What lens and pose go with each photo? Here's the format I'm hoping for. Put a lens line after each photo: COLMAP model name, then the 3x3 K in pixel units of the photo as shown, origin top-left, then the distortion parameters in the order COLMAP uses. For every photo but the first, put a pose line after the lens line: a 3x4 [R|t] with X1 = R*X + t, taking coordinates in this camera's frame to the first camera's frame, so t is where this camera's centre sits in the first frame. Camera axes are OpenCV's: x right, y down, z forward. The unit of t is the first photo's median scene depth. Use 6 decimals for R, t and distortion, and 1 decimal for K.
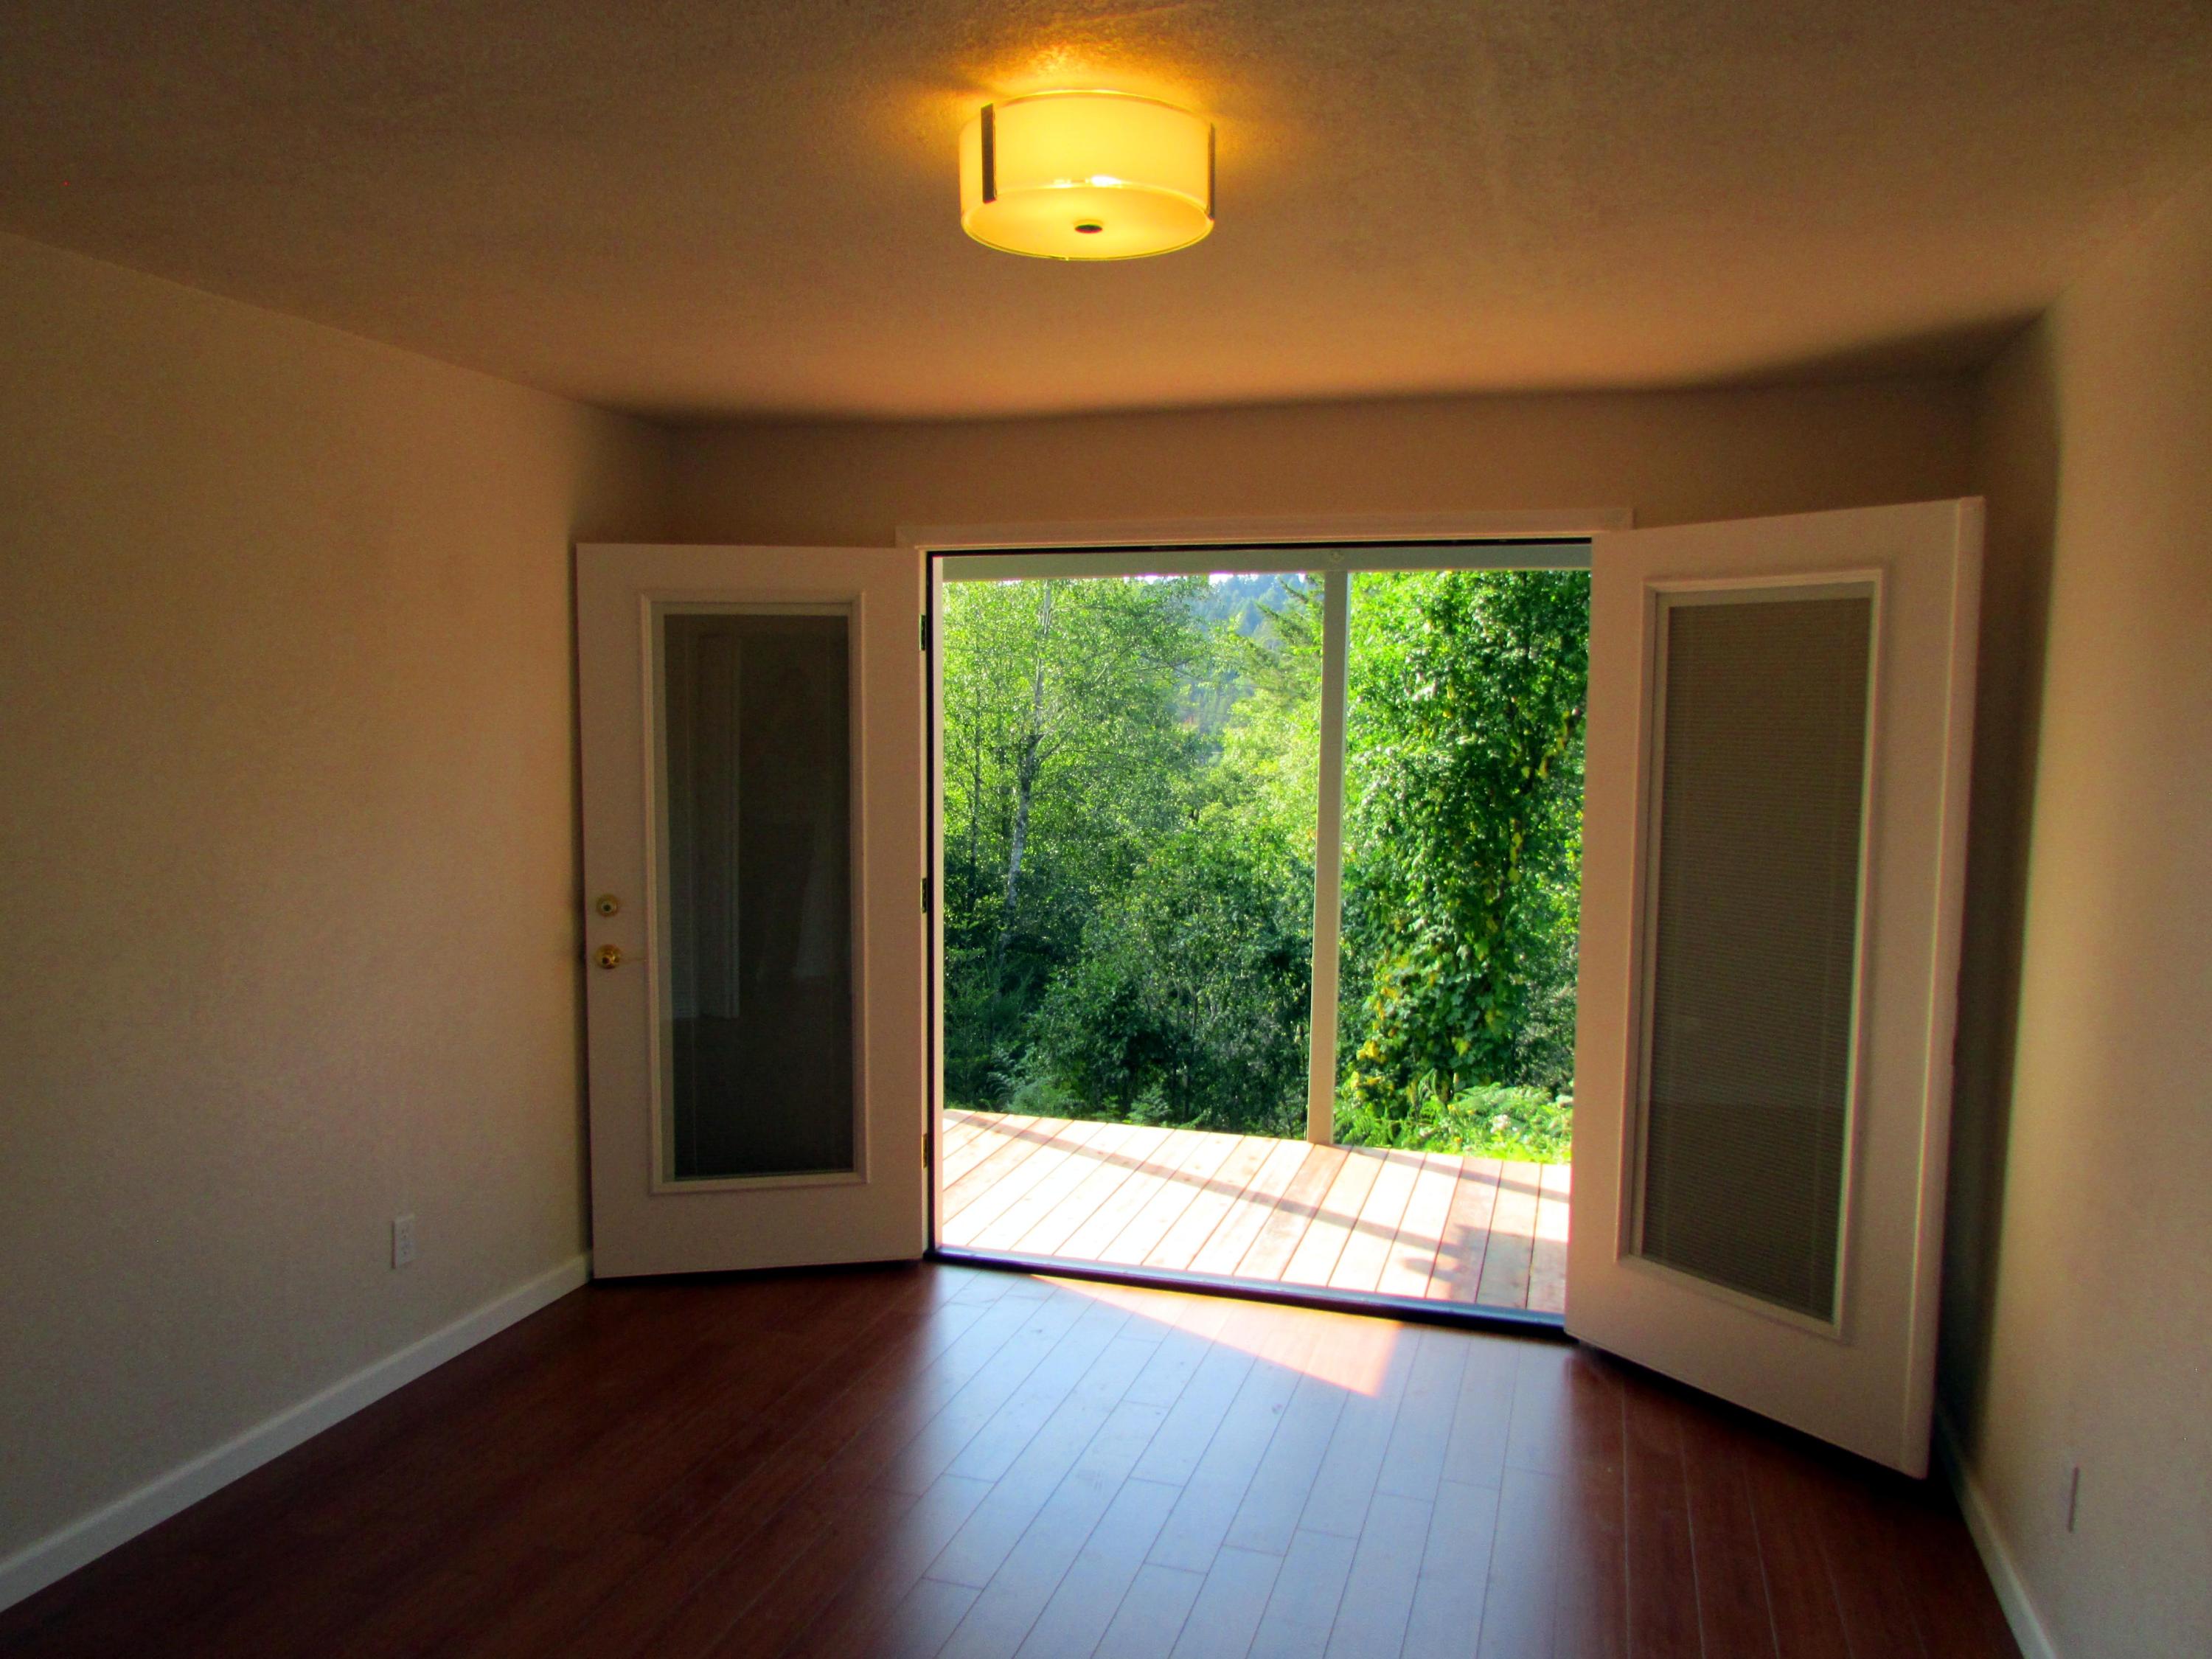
lens RADIAL K [[1599.8, 0, 1106.0], [0, 1599.8, 829.5], [0, 0, 1]] dist [0.003586, 0.004293]
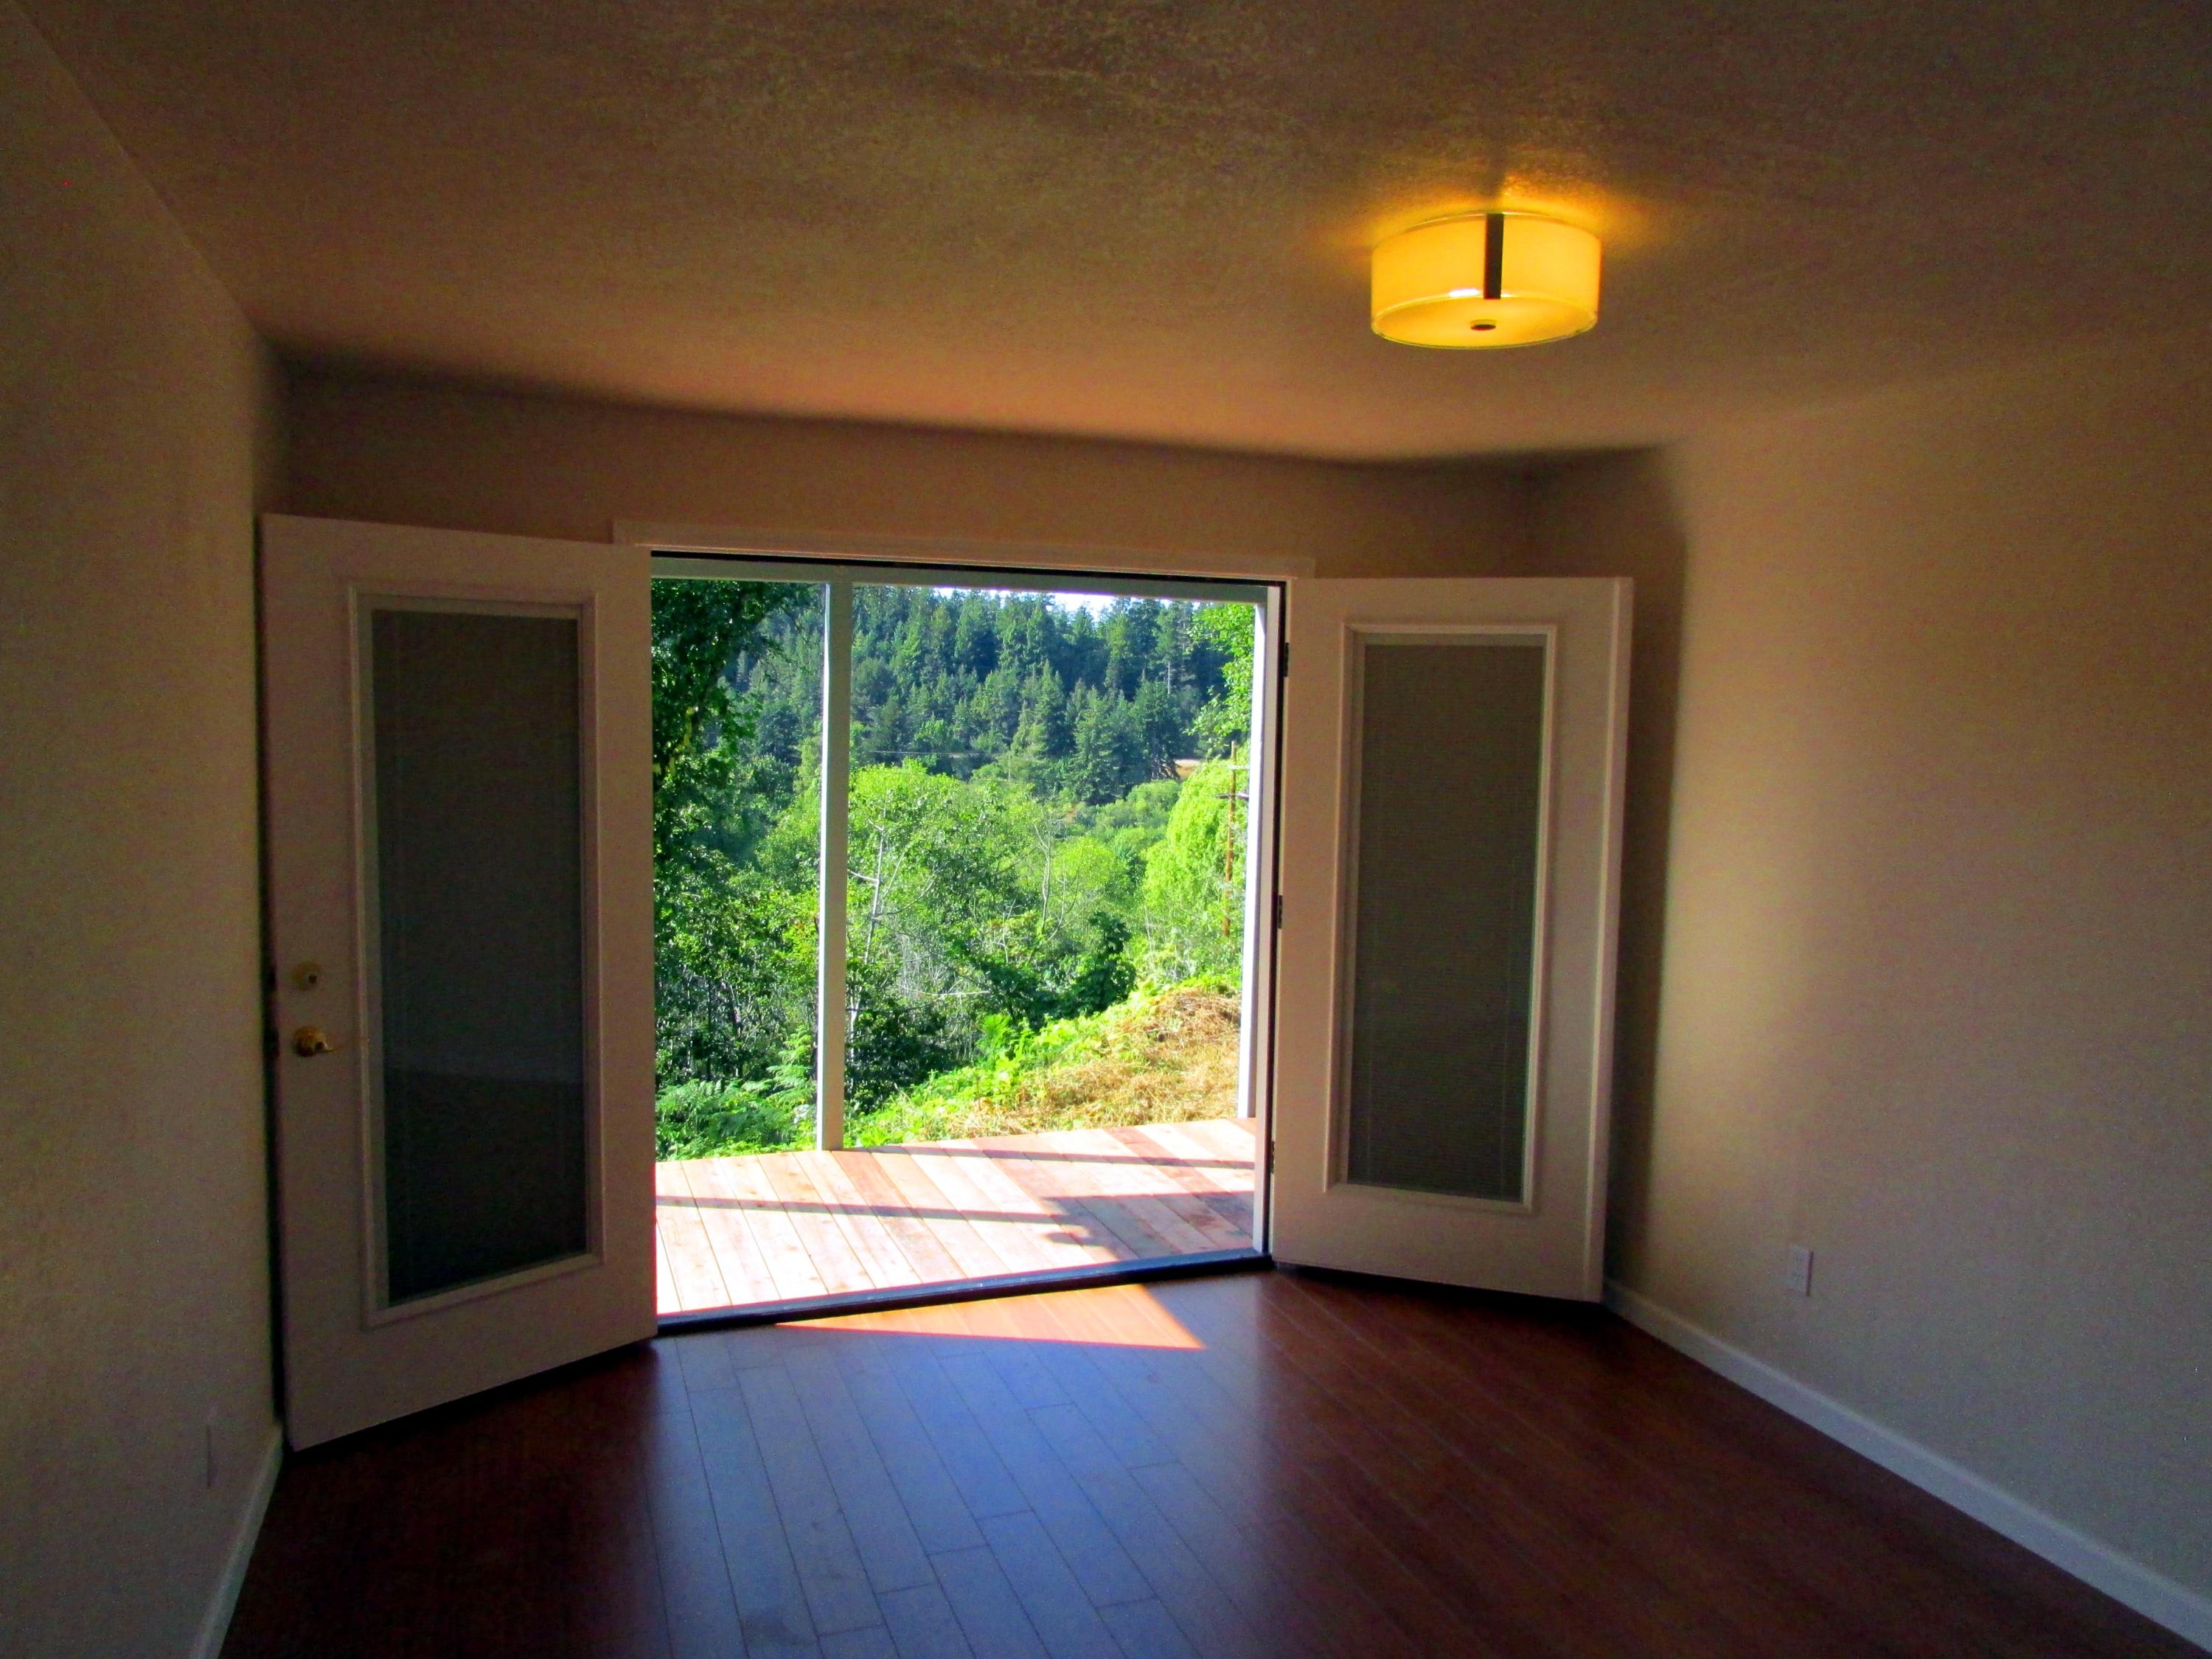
lens RADIAL K [[1599.8, 0, 1106.0], [0, 1599.8, 829.5], [0, 0, 1]] dist [0.003586, 0.004293]
pose [[0.795527, -0.040672, 0.604552, -0.467353], [0.037135, 0.999142, 0.018352, -0.024394], [-0.604780, 0.007851, 0.796354, 0.130838]]
